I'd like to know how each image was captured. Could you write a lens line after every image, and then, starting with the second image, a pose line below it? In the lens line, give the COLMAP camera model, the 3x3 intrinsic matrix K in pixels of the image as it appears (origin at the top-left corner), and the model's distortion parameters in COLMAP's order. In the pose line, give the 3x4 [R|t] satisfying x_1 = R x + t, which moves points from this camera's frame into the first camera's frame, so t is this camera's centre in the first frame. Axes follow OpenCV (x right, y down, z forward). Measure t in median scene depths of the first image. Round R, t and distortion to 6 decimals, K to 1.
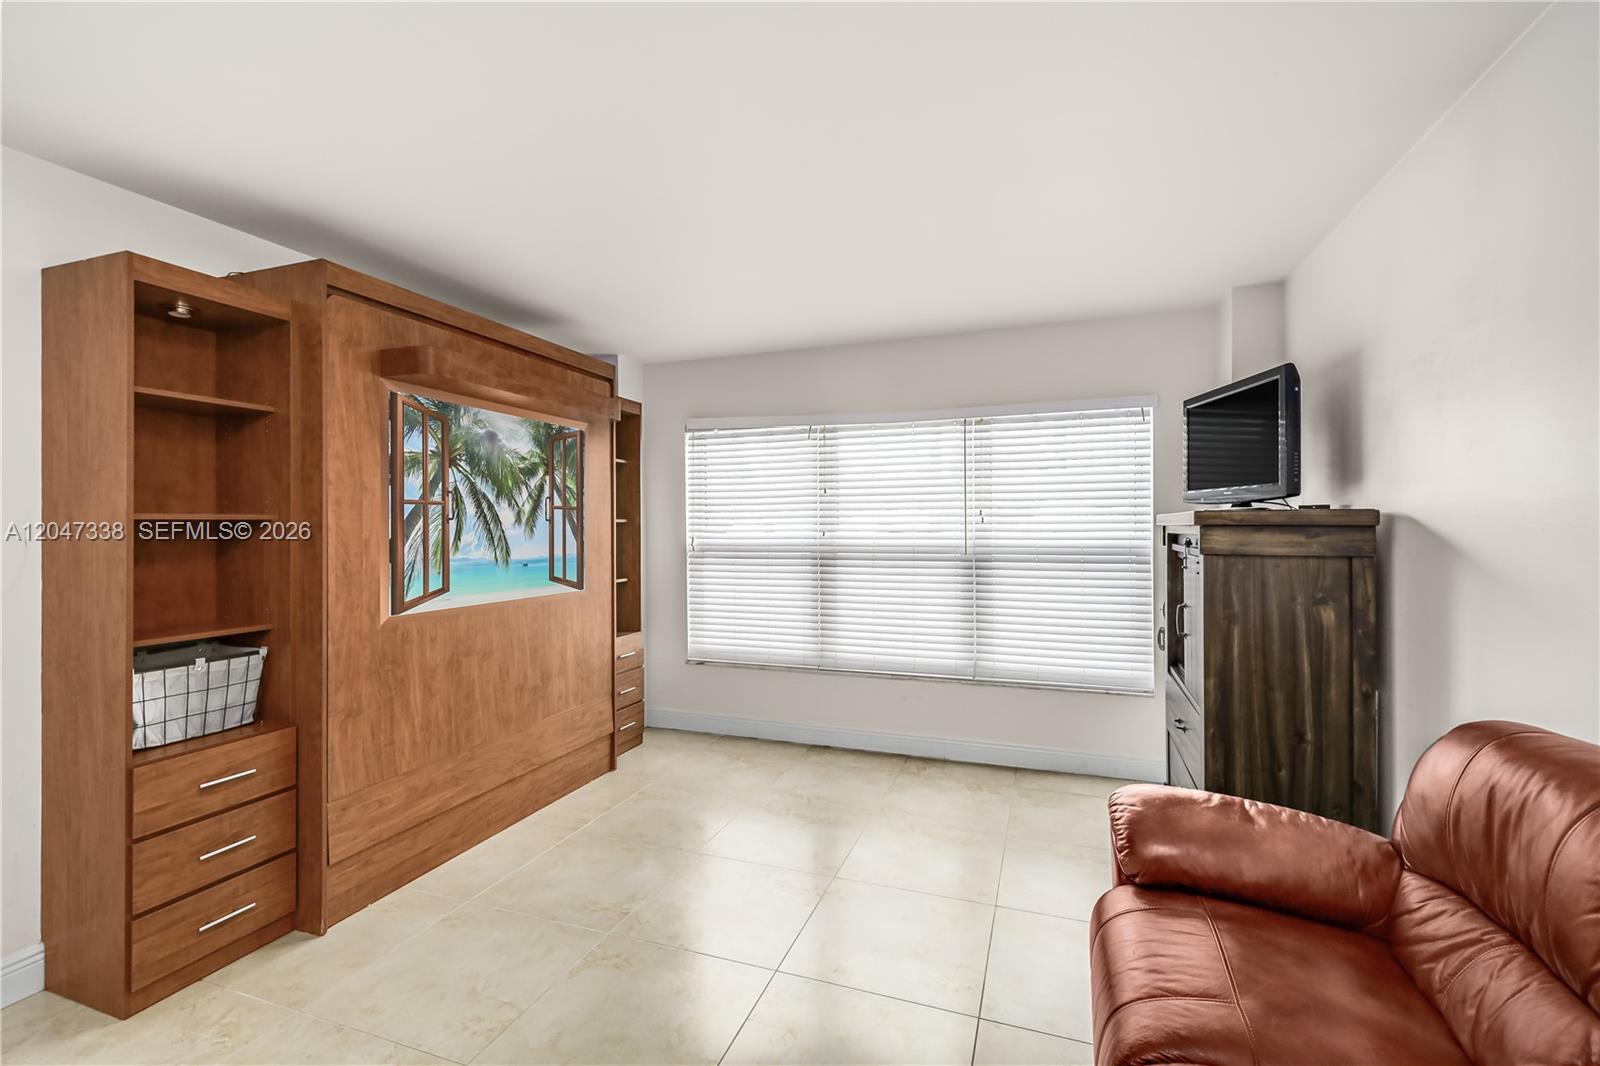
lens RADIAL K [[689.1, 0, 800.8], [0, 689.1, 522.1], [0, 0, 1]] dist [0.002321, -0.000075]
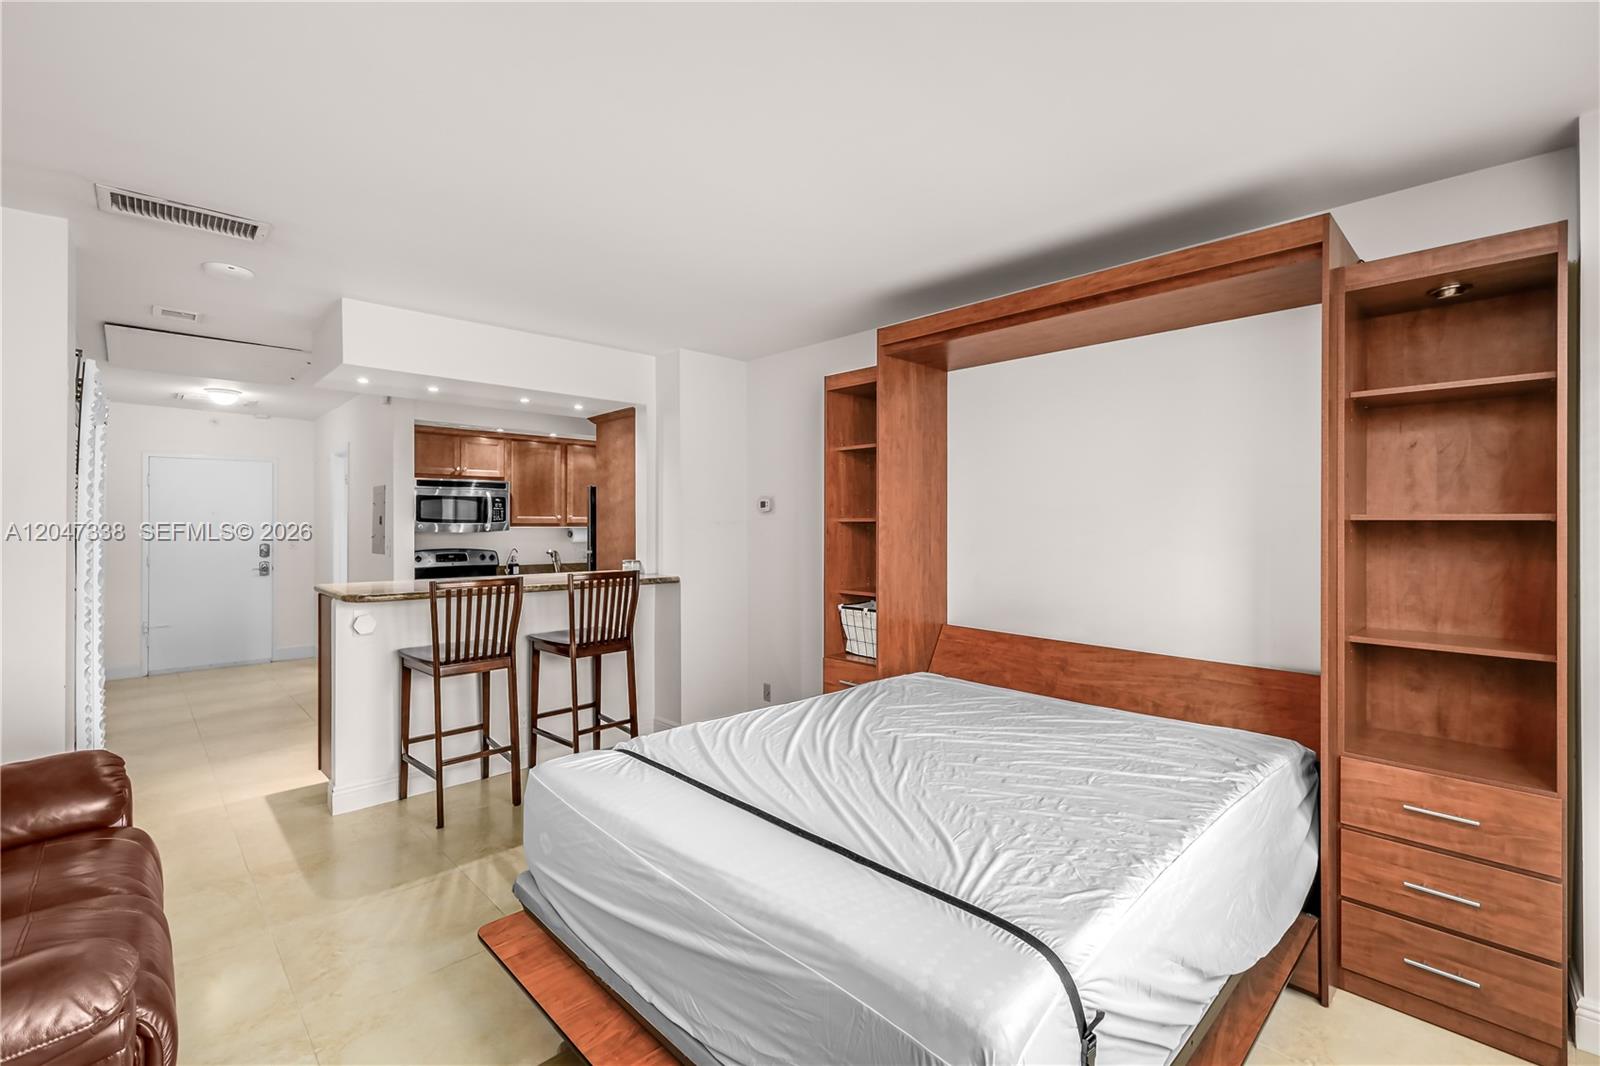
lens RADIAL K [[691.3, 0, 805.8], [0, 691.3, 525.9], [0, 0, 1]] dist [0.000772, -0.000750]
pose [[-0.434194, -0.000436, -0.900819, 0.510422], [0.001392, 0.999998, -0.001155, 0.006031], [0.900818, -0.001756, -0.434193, 1.259026]]
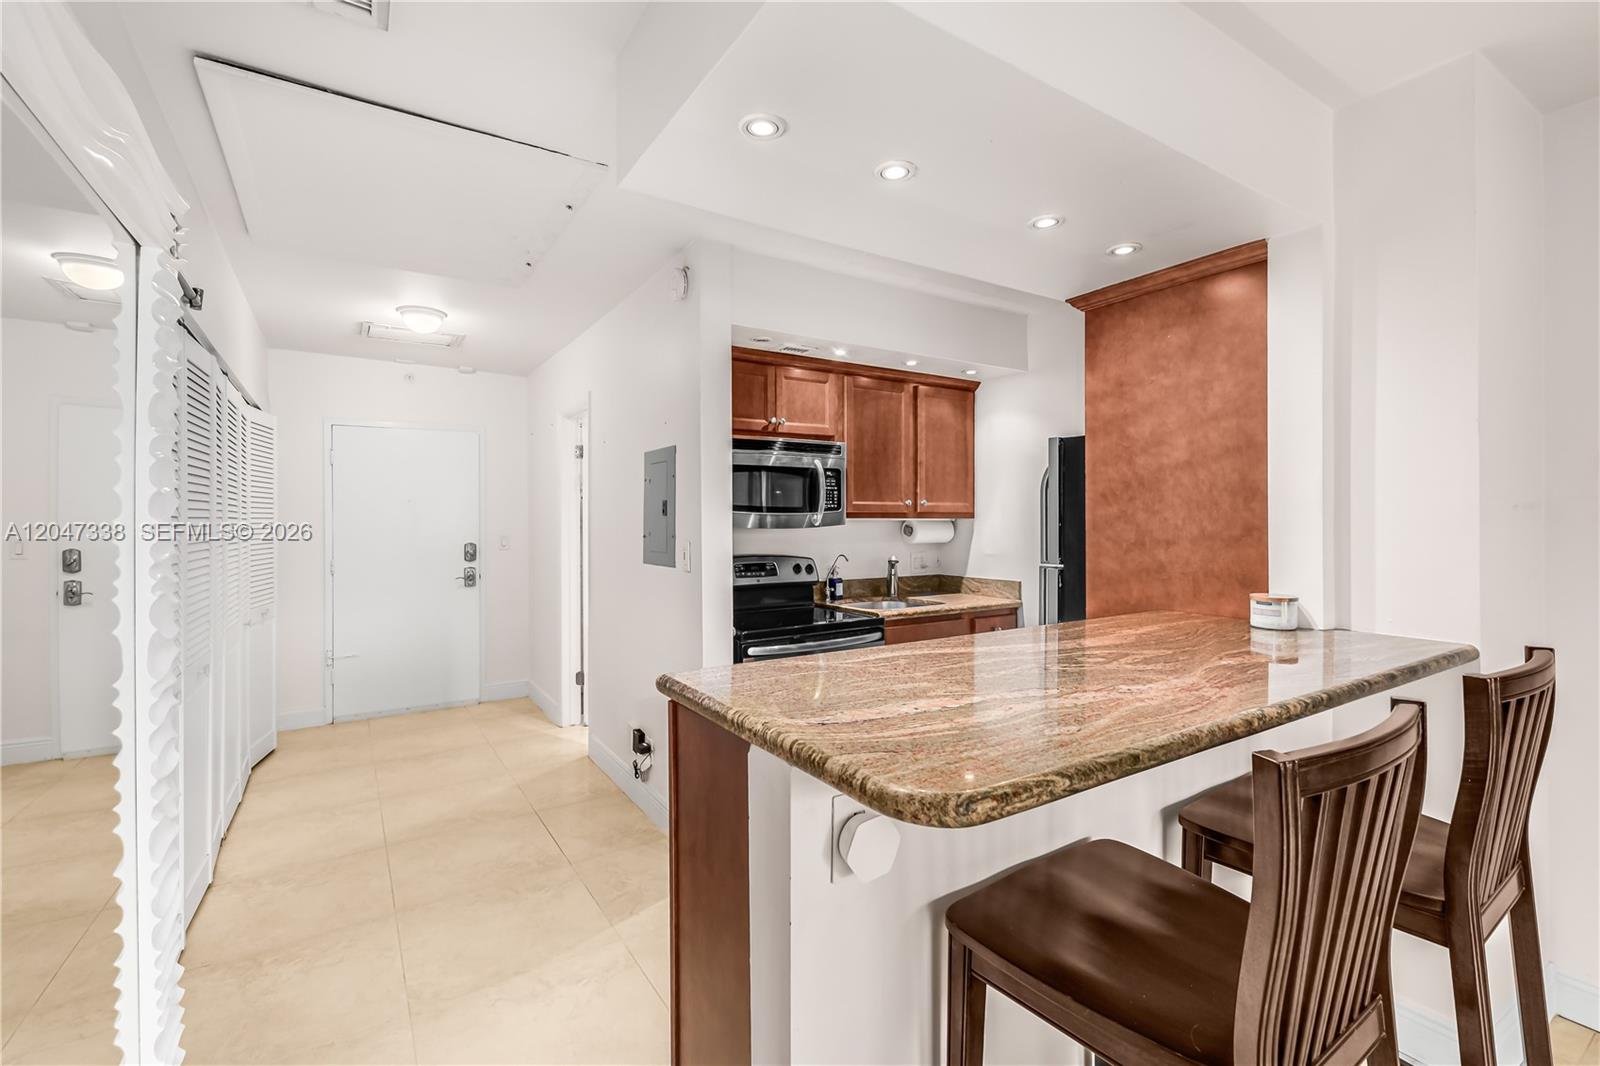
lens RADIAL K [[689.1, 0, 794.9], [0, 689.1, 518.3], [0, 0, 1]] dist [0.002321, -0.000075]
pose [[-0.600799, 0.003788, -0.799391, 0.048906], [0.006001, 0.999982, 0.000229, 0.003788], [0.799378, -0.004660, -0.600811, 0.189455]]
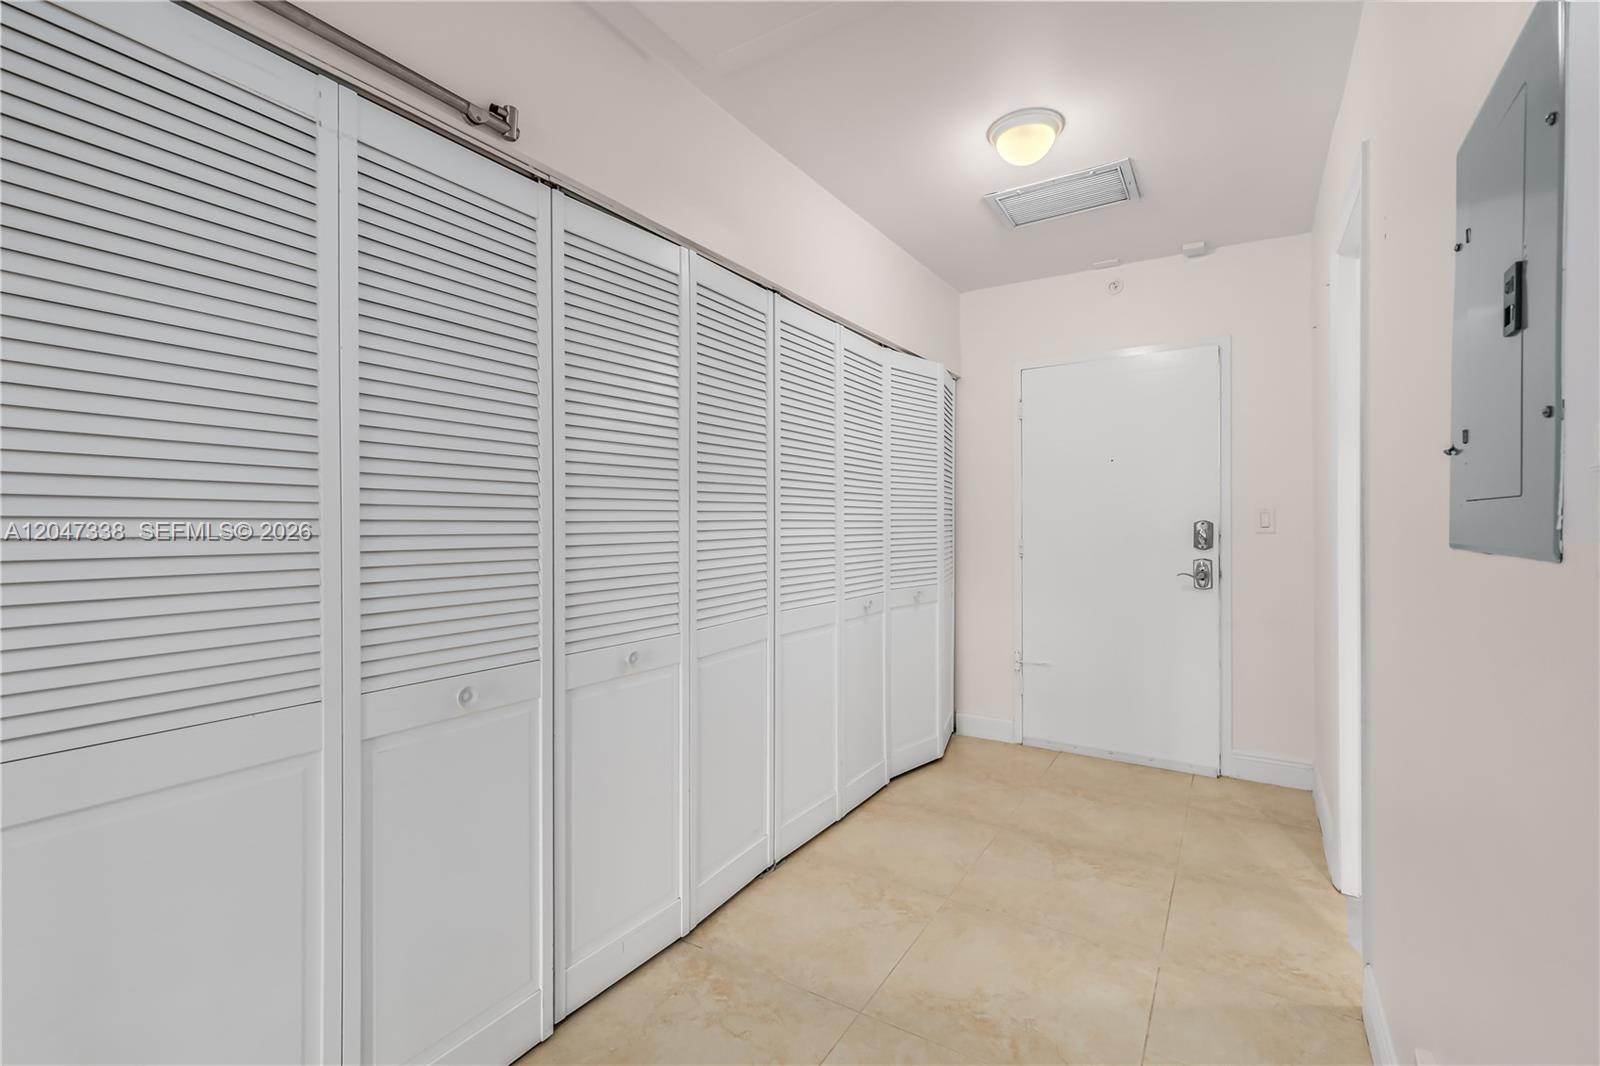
lens RADIAL K [[689.1, 0, 809.4], [0, 689.1, 526.5], [0, 0, 1]] dist [0.002321, -0.000075]
pose [[-0.978049, 0.007627, 0.208233, -0.499726], [0.008951, 0.999945, 0.005417, 0.063552], [-0.208181, 0.007162, -0.978064, -0.332852]]
